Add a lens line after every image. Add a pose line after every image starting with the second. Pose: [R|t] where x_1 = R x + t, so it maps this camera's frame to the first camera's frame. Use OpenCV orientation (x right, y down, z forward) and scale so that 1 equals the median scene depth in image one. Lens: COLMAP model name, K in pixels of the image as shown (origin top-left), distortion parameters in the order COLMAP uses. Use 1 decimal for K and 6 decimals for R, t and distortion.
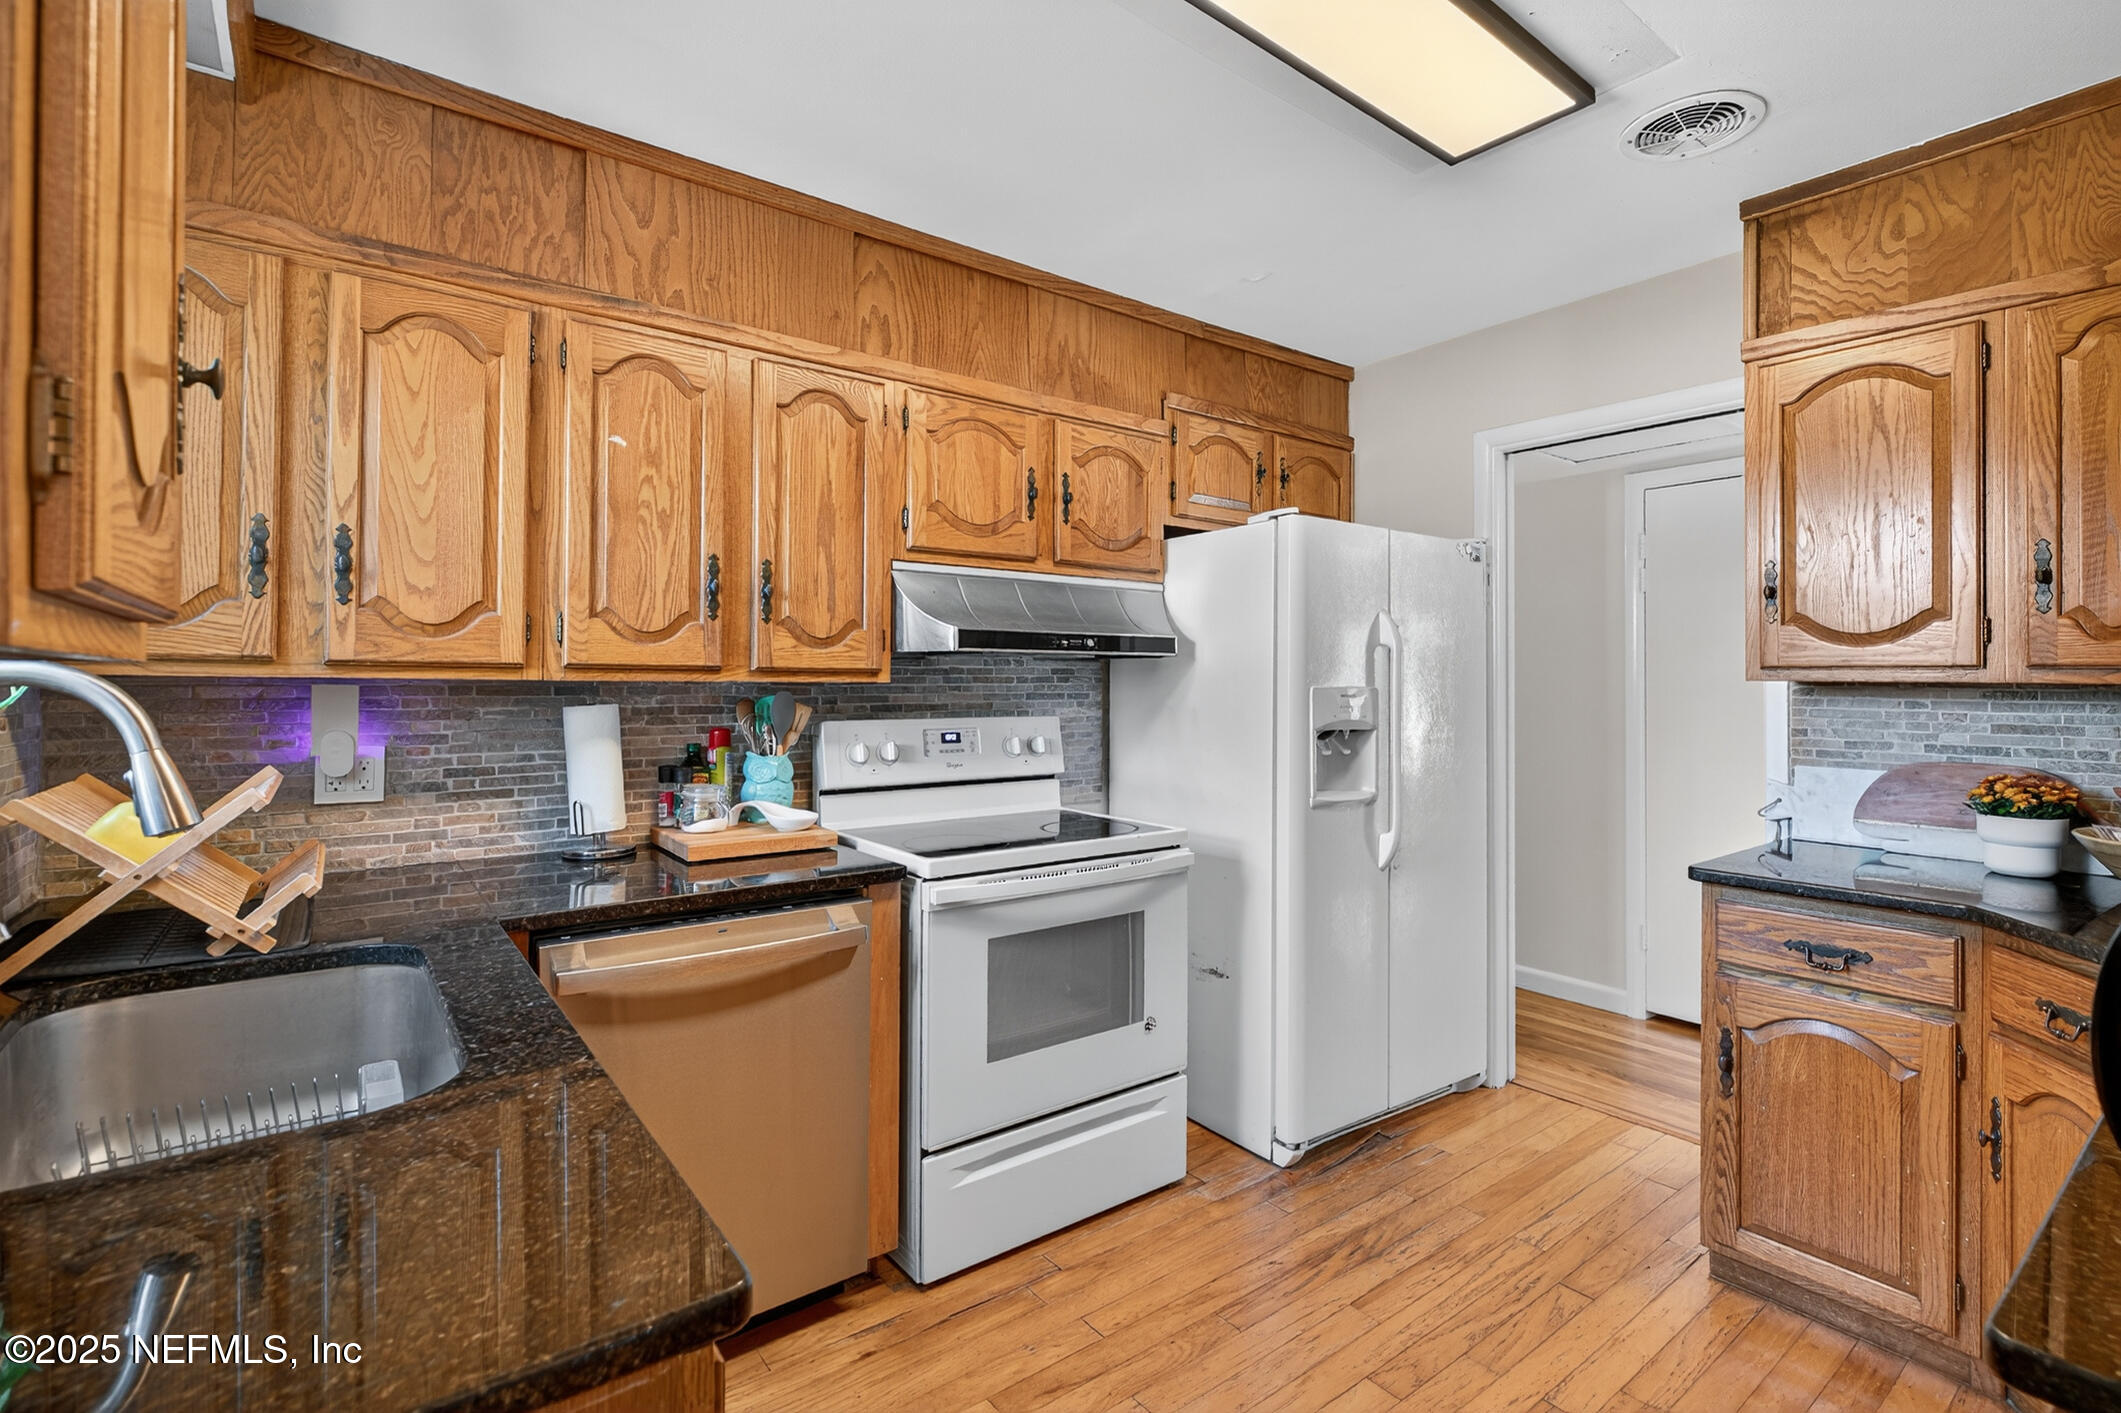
lens RADIAL K [[984.2, 0, 1060.5], [0, 984.2, 706.5], [0, 0, 1]] dist [-0.000910, -0.000144]
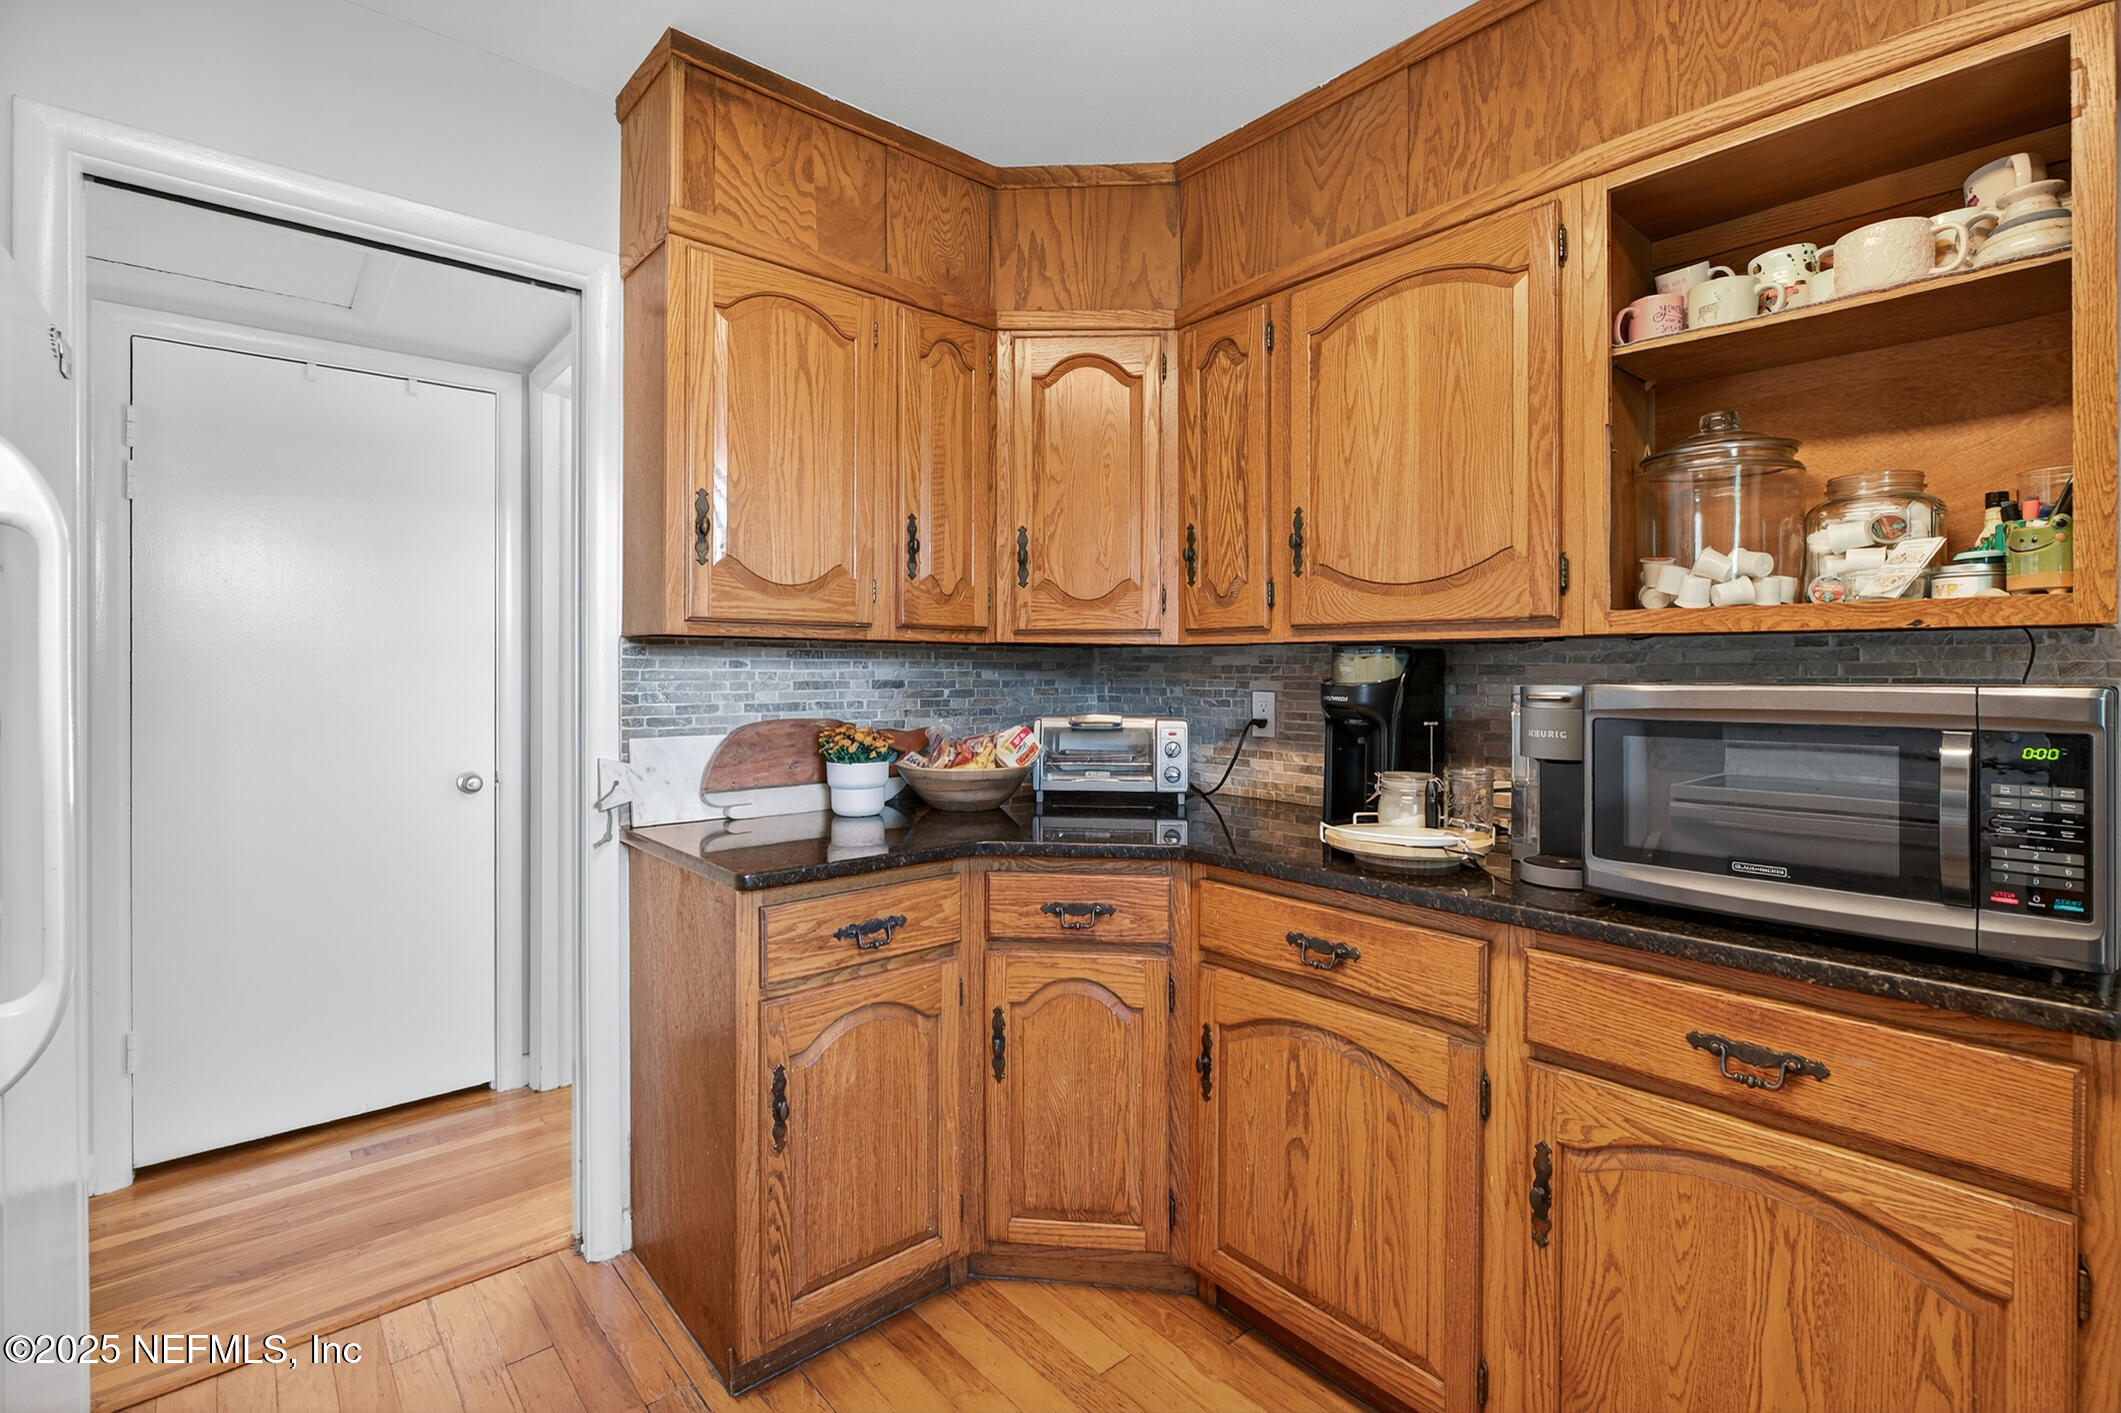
lens RADIAL K [[974.4, 0, 1090.4], [0, 974.4, 675.2], [0, 0, 1]] dist [0.000940, -0.000940]
pose [[-0.092525, -0.009664, 0.995663, -0.115447], [0.027369, 0.999550, 0.012245, 0.006596], [-0.995334, 0.028384, -0.092219, 0.708026]]
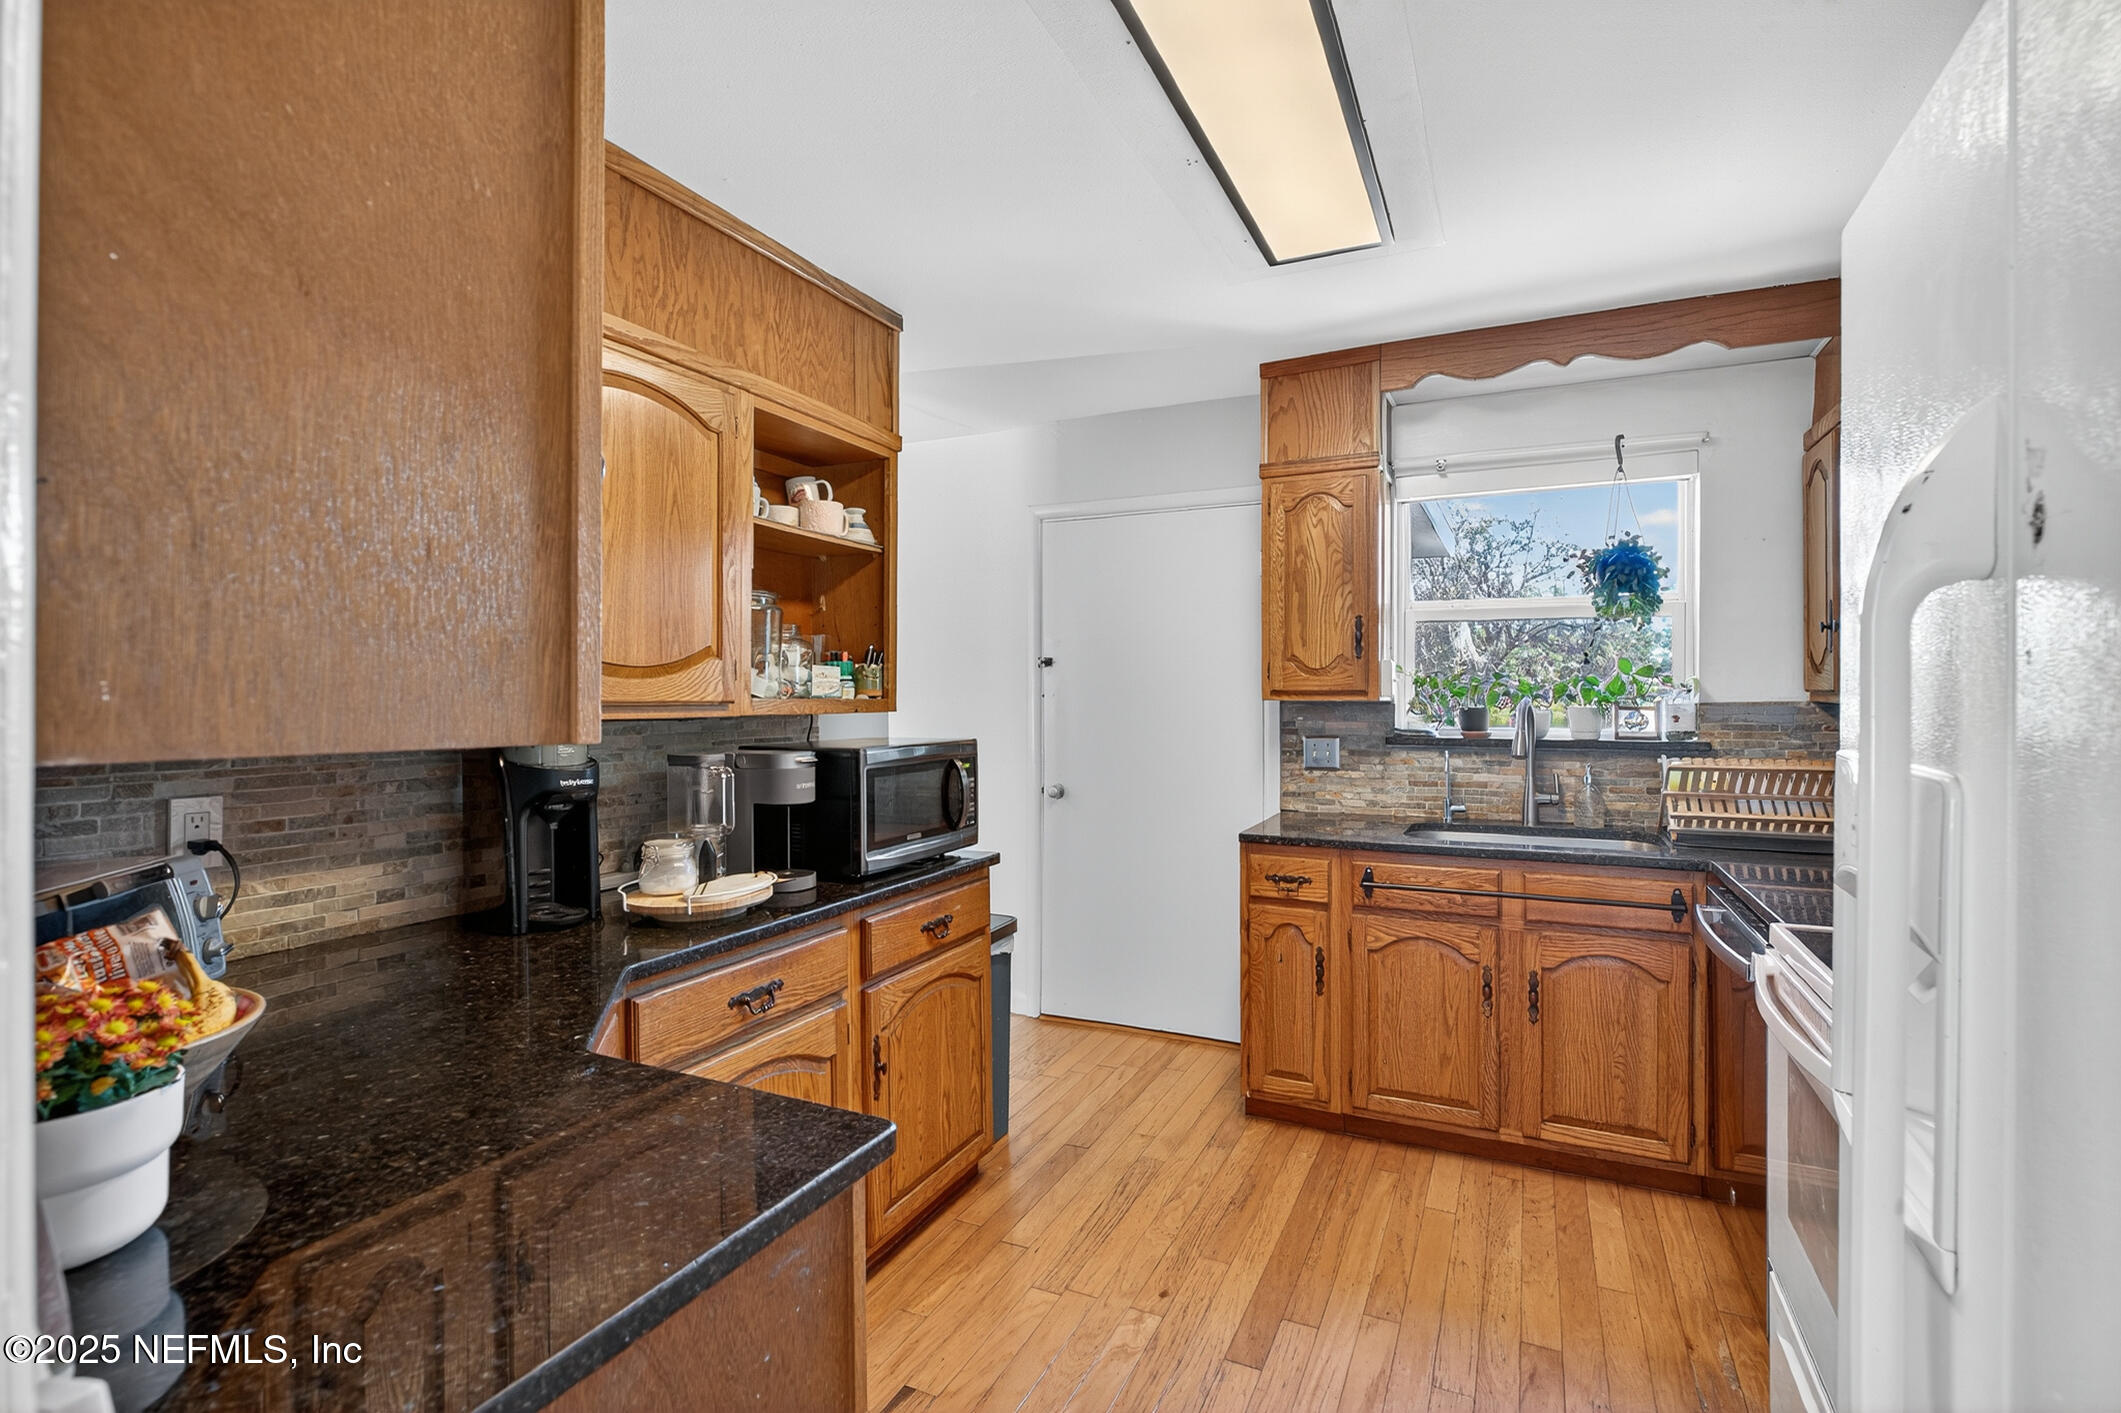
lens RADIAL K [[984.2, 0, 1060.5], [0, 984.2, 706.5], [0, 0, 1]] dist [-0.000910, -0.000144]
pose [[-0.885305, 0.008082, -0.464940, 0.721150], [-0.008568, 0.999396, 0.033686, -0.048433], [0.464932, 0.033806, -0.884701, 1.303366]]
